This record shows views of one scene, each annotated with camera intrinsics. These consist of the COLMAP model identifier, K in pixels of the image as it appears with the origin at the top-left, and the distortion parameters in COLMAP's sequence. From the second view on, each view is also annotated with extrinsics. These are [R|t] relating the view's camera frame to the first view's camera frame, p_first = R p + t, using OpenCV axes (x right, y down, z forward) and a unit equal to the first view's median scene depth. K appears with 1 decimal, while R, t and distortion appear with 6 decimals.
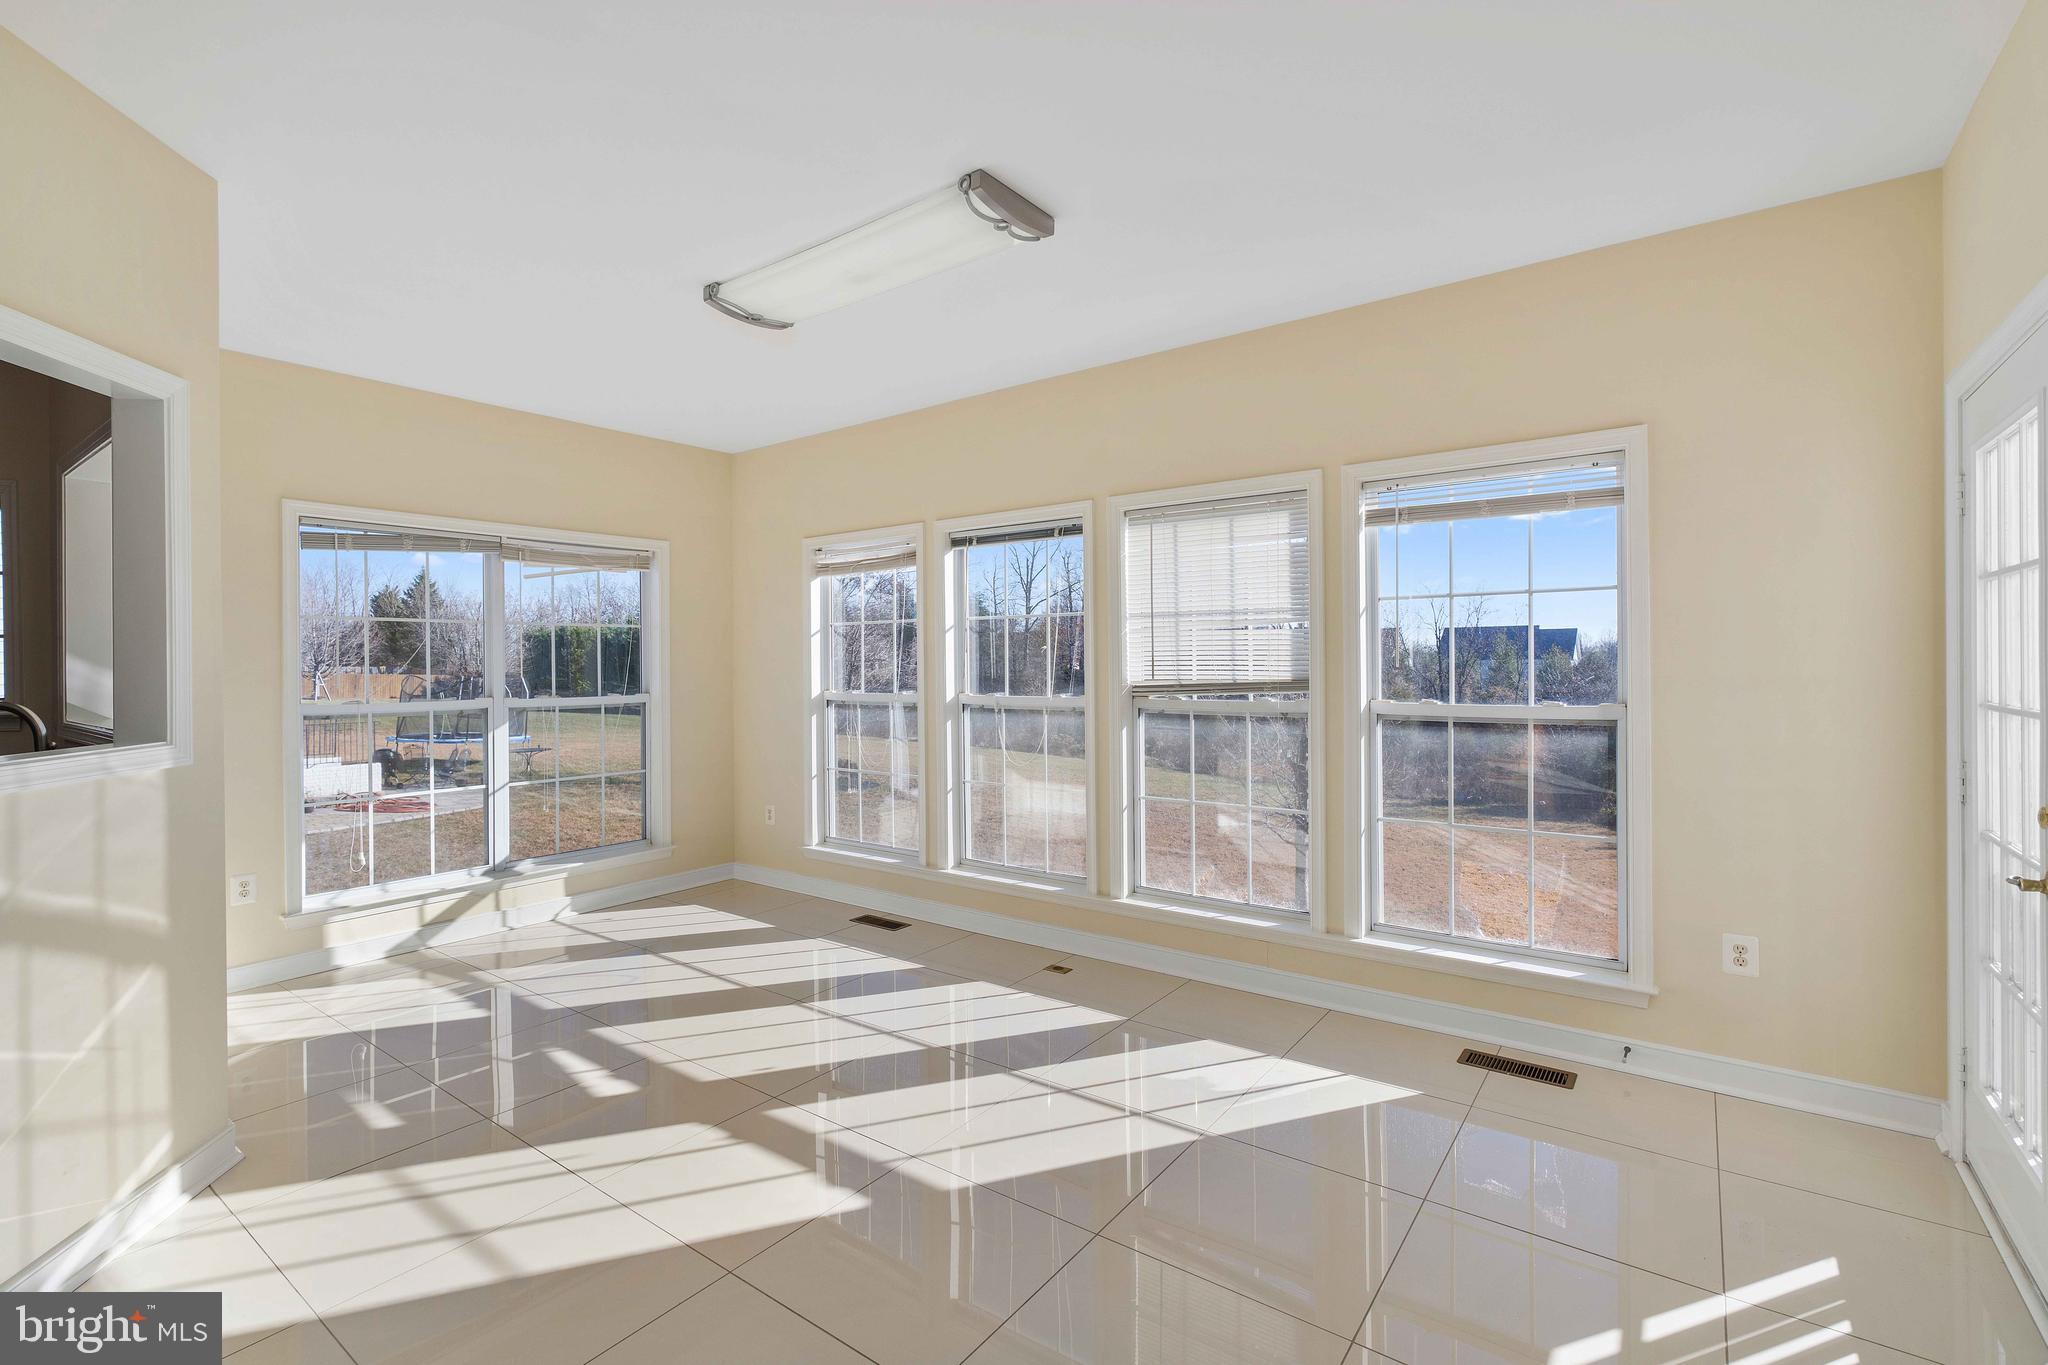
lens RADIAL K [[904.0, 0, 1009.0], [0, 904.0, 660.0], [0, 0, 1]] dist [0.002562, 0.000017]
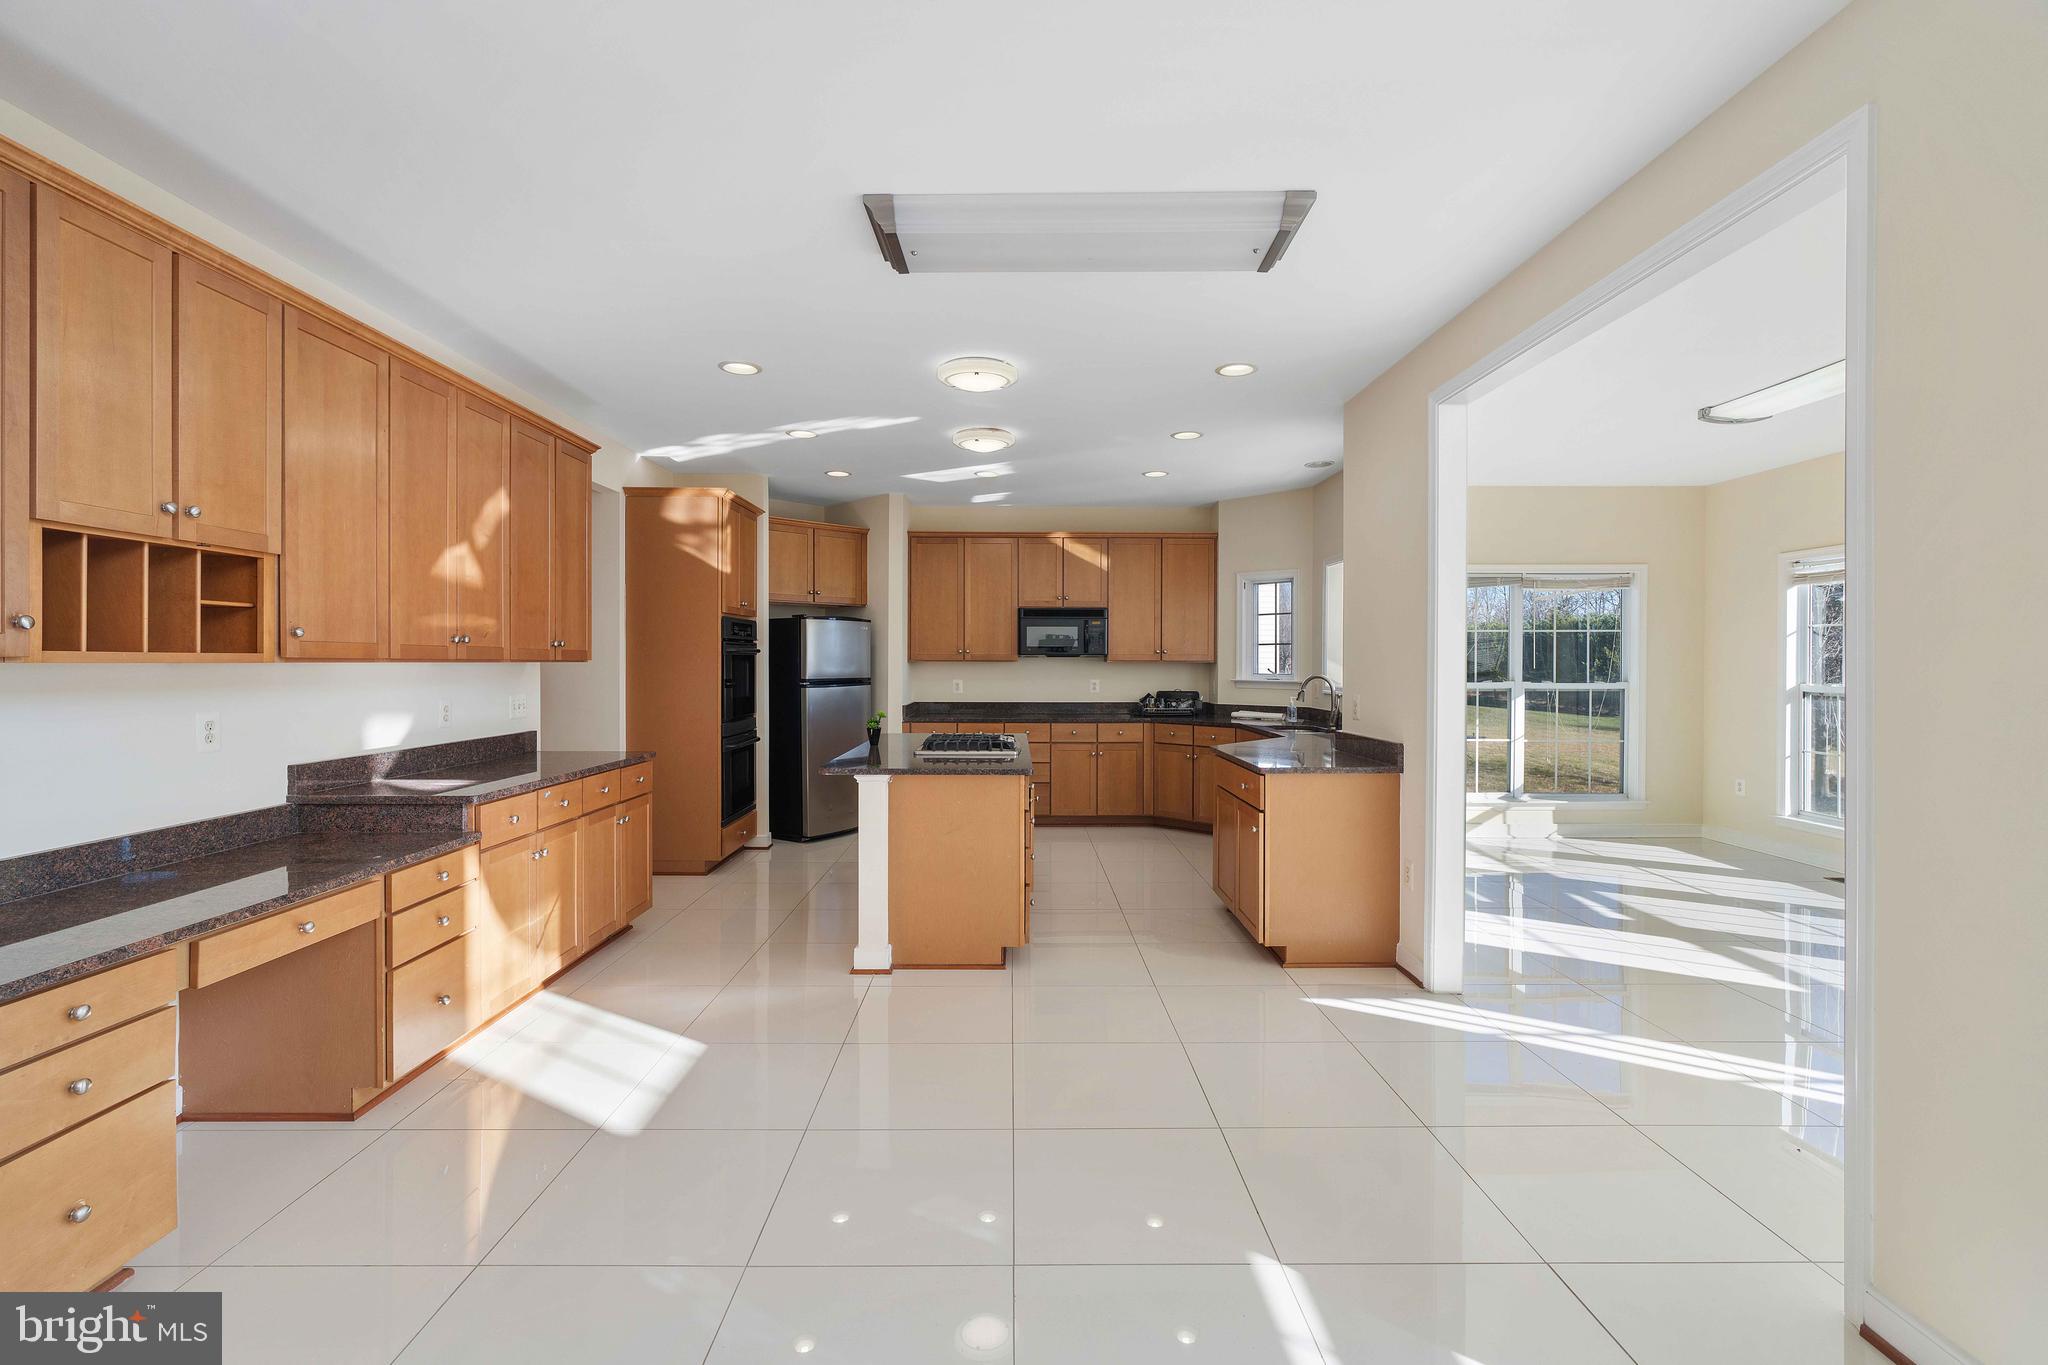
lens RADIAL K [[904.0, 0, 1009.0], [0, 904.0, 660.0], [0, 0, 1]] dist [0.002562, 0.000017]
pose [[0.602279, 0.018195, -0.798079, 0.113436], [0.001064, 0.999721, 0.023596, -0.025405], [0.798285, -0.015061, 0.602091, -0.520027]]
